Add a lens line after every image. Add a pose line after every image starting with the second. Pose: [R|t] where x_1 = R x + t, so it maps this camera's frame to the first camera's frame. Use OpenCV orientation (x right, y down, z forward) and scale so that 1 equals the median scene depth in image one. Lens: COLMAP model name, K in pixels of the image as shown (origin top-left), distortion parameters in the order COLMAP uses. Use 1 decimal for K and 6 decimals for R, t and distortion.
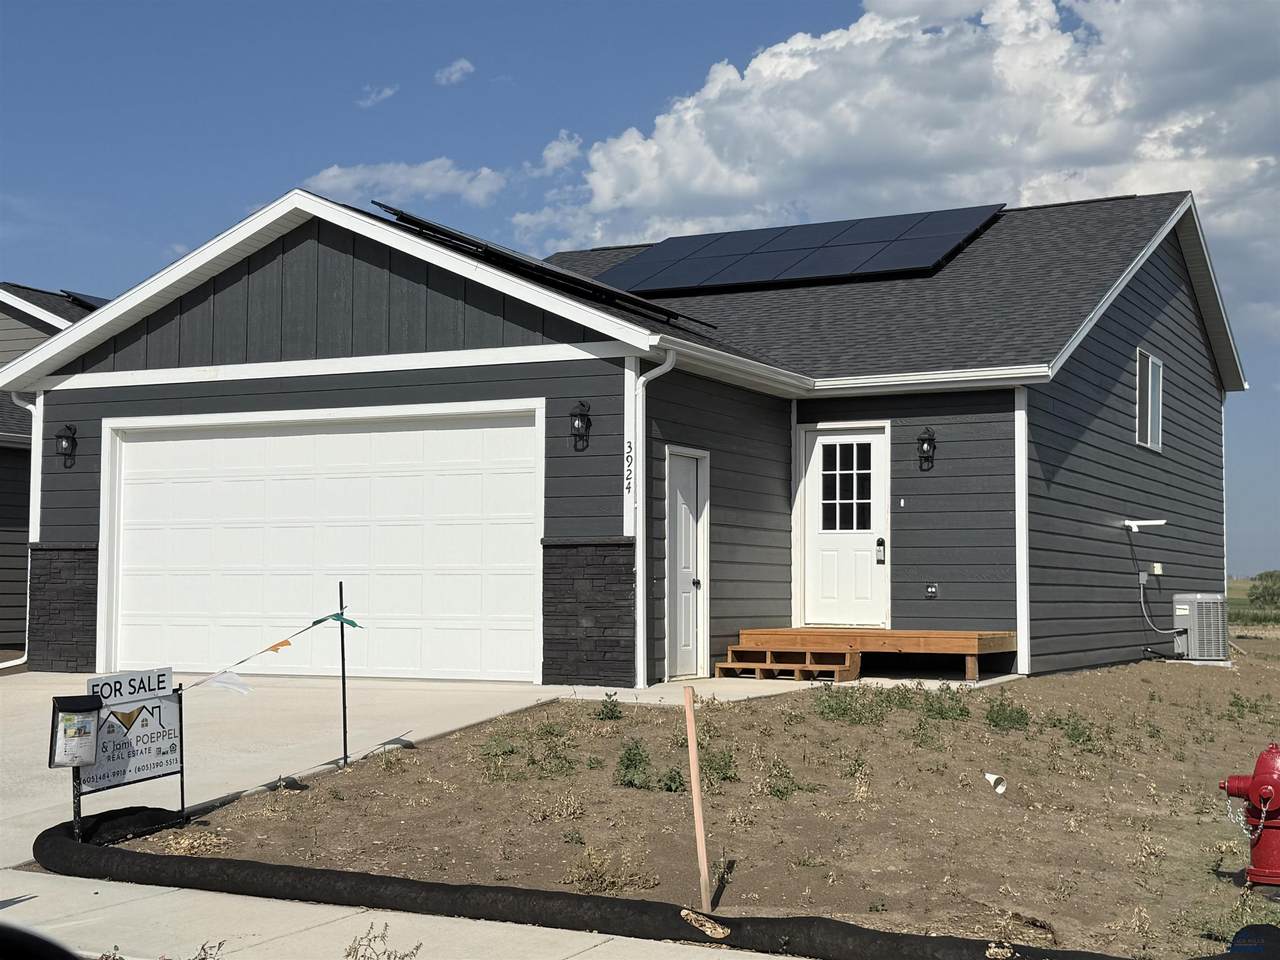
lens RADIAL K [[1773.7, 0, 639.0], [0, 1773.7, 473.8], [0, 0, 1]] dist [0.062781, 0.000000]
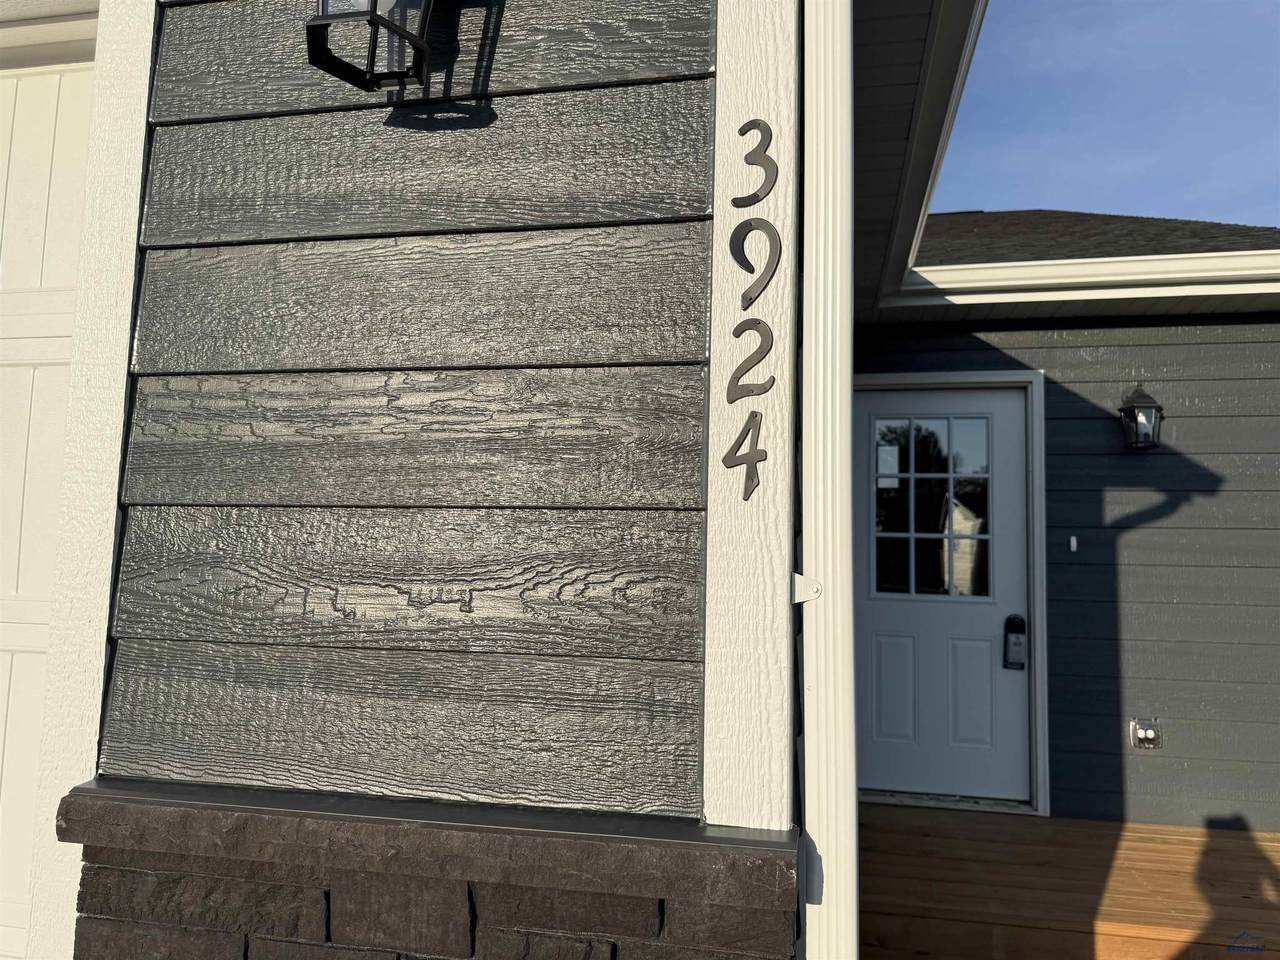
lens RADIAL K [[904.2, 0, 641.2], [0, 904.2, 476.8], [0, 0, 1]] dist [0.039770, -0.016678]
pose [[0.963602, 0.040401, 0.264269, -0.028110], [-0.033556, 0.998975, -0.030367, 0.010431], [-0.265225, 0.020394, 0.963971, 0.836830]]
